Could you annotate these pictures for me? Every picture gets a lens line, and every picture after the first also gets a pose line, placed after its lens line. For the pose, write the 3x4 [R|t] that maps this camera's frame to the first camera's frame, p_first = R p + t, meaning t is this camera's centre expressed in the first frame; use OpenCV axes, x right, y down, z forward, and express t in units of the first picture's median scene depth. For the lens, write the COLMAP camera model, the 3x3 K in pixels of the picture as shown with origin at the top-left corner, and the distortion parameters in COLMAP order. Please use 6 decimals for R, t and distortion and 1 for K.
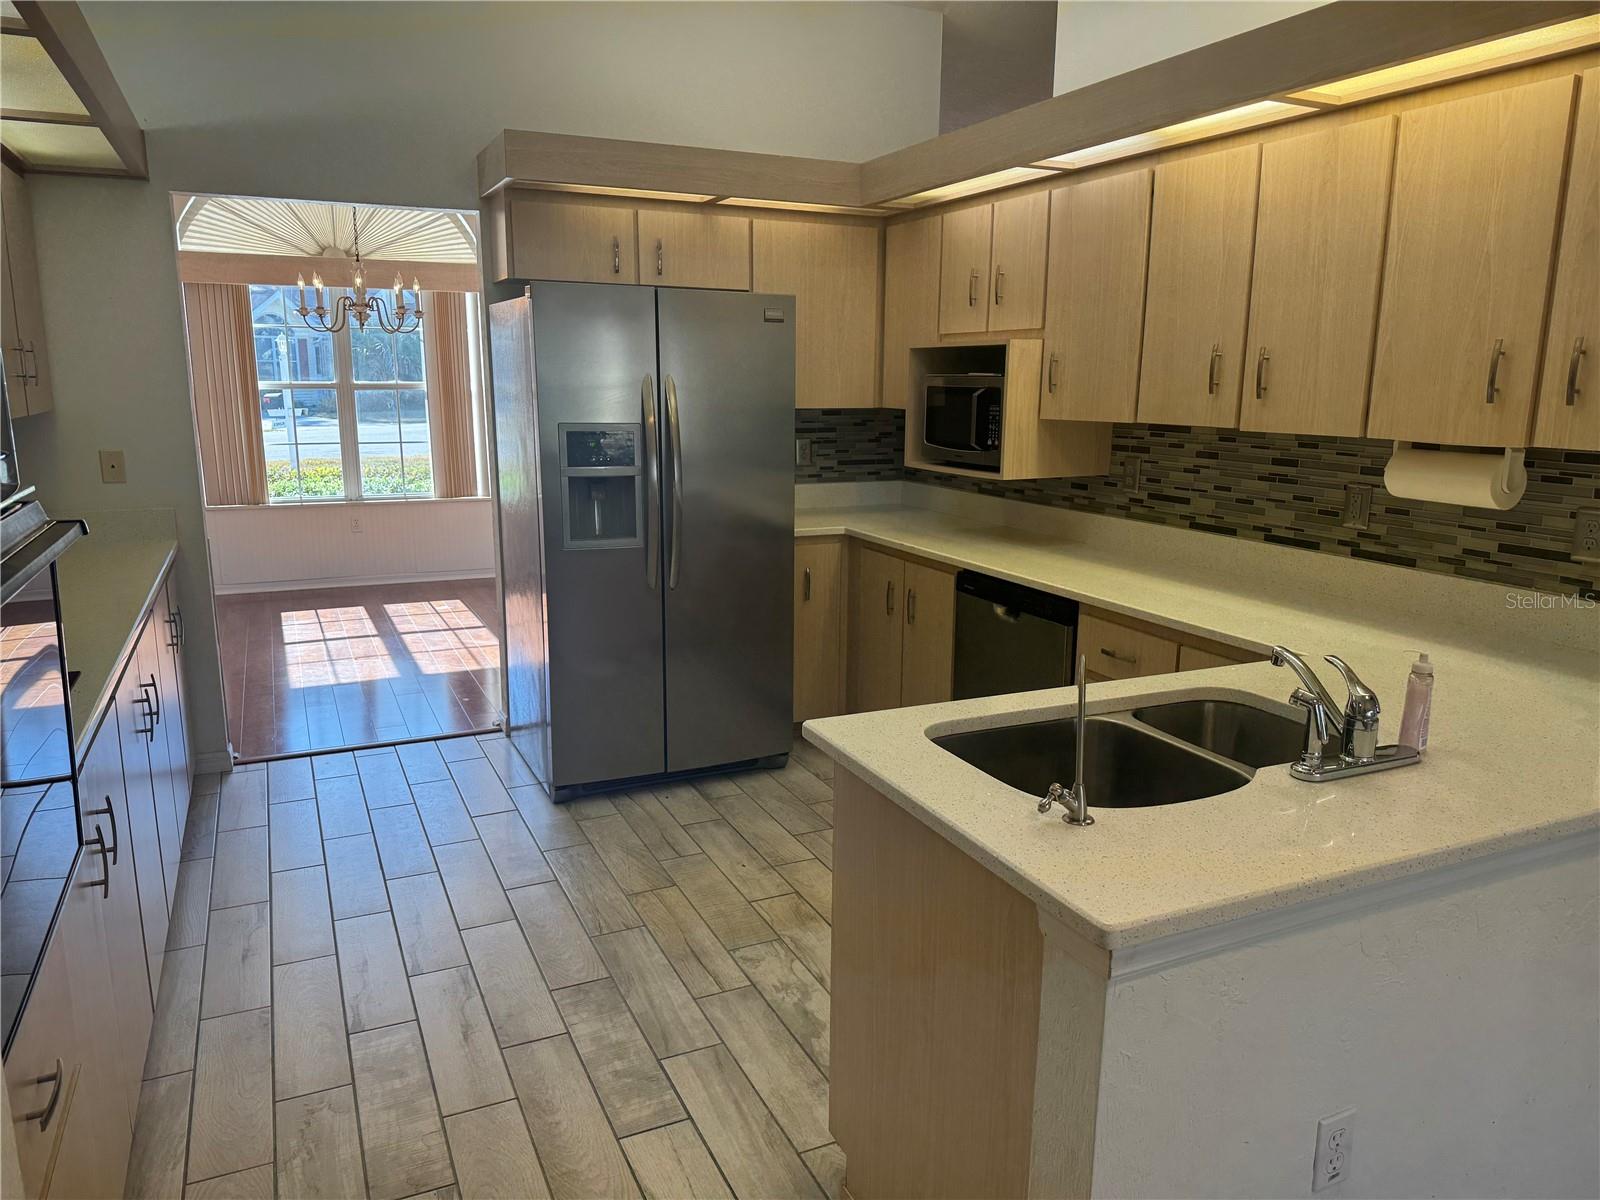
lens RADIAL K [[1111.1, 0, 799.8], [0, 1111.1, 617.7], [0, 0, 1]] dist [0.041381, -0.047125]
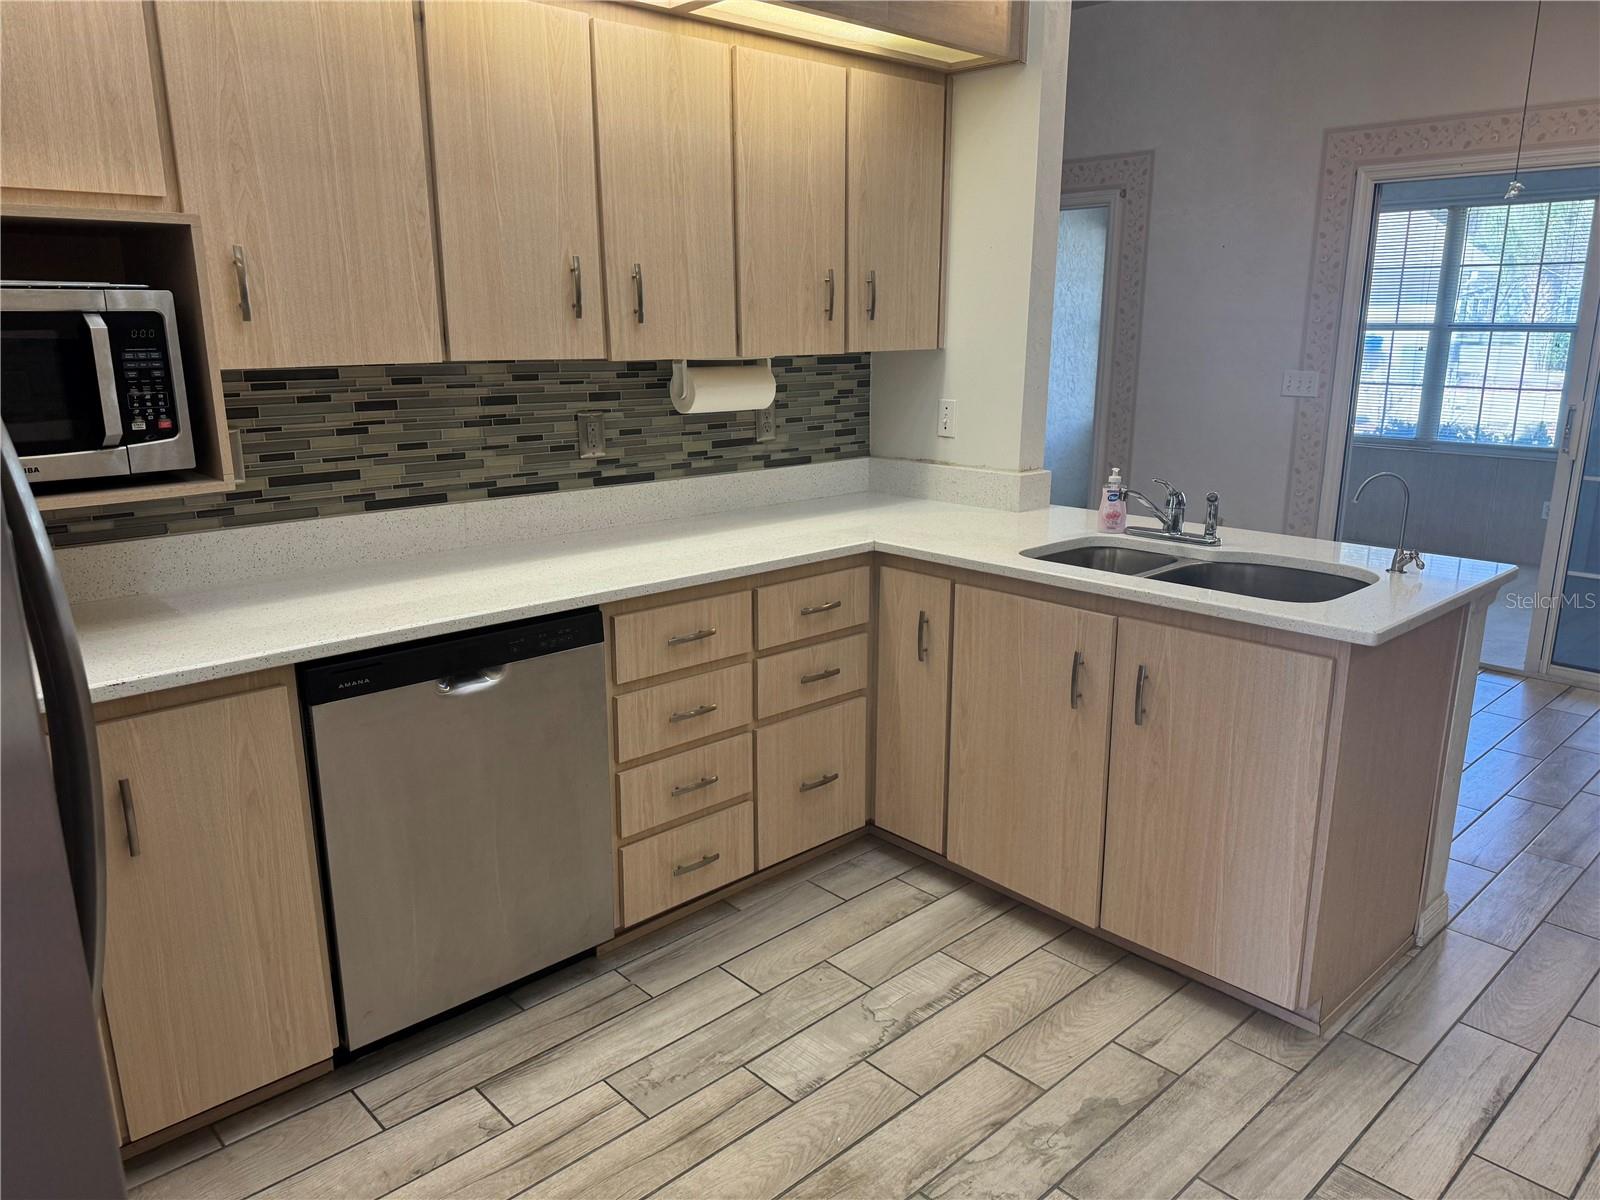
lens RADIAL K [[1111.1, 0, 849.6], [0, 1111.1, 612.8], [0, 0, 1]] dist [0.041381, -0.047125]
pose [[-0.319247, -0.259068, 0.911573, -0.455595], [0.192983, 0.923980, 0.330180, -0.215059], [-0.927814, 0.281327, -0.244982, 0.993176]]
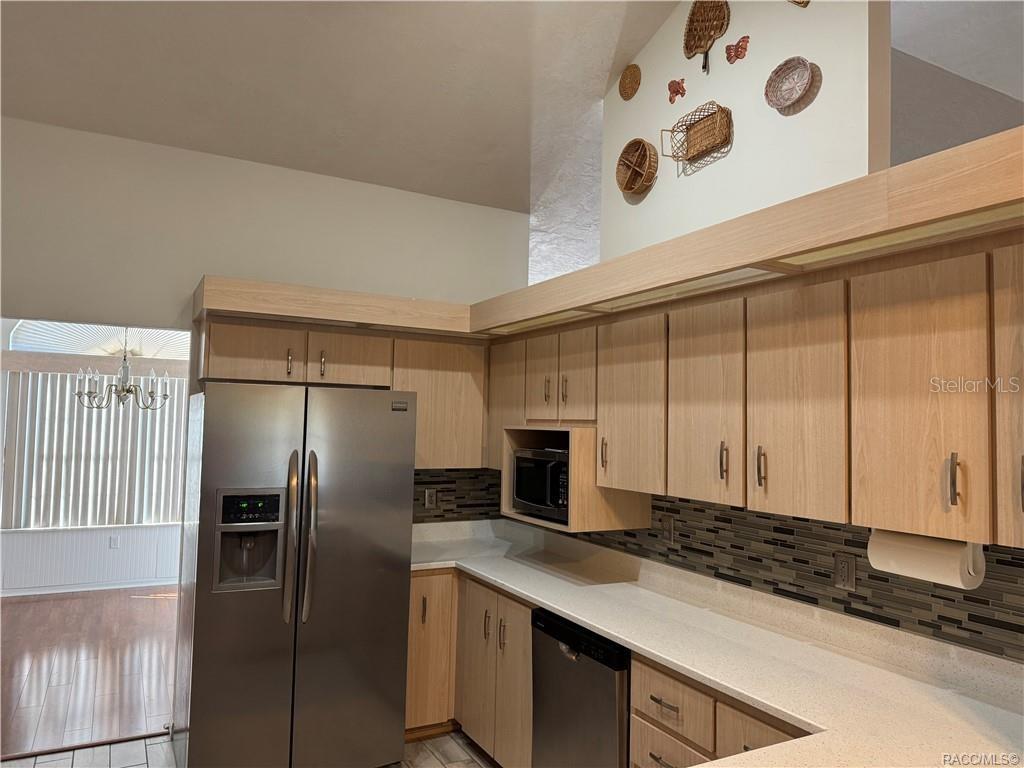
lens RADIAL K [[711.1, 0, 521.8], [0, 711.1, 387.5], [0, 0, 1]] dist [0.041381, -0.047125]
pose [[0.996767, 0.016203, 0.078697, 0.069316], [0.005060, 0.964851, -0.262747, -0.082488], [-0.080188, 0.262296, 0.961650, 0.195536]]
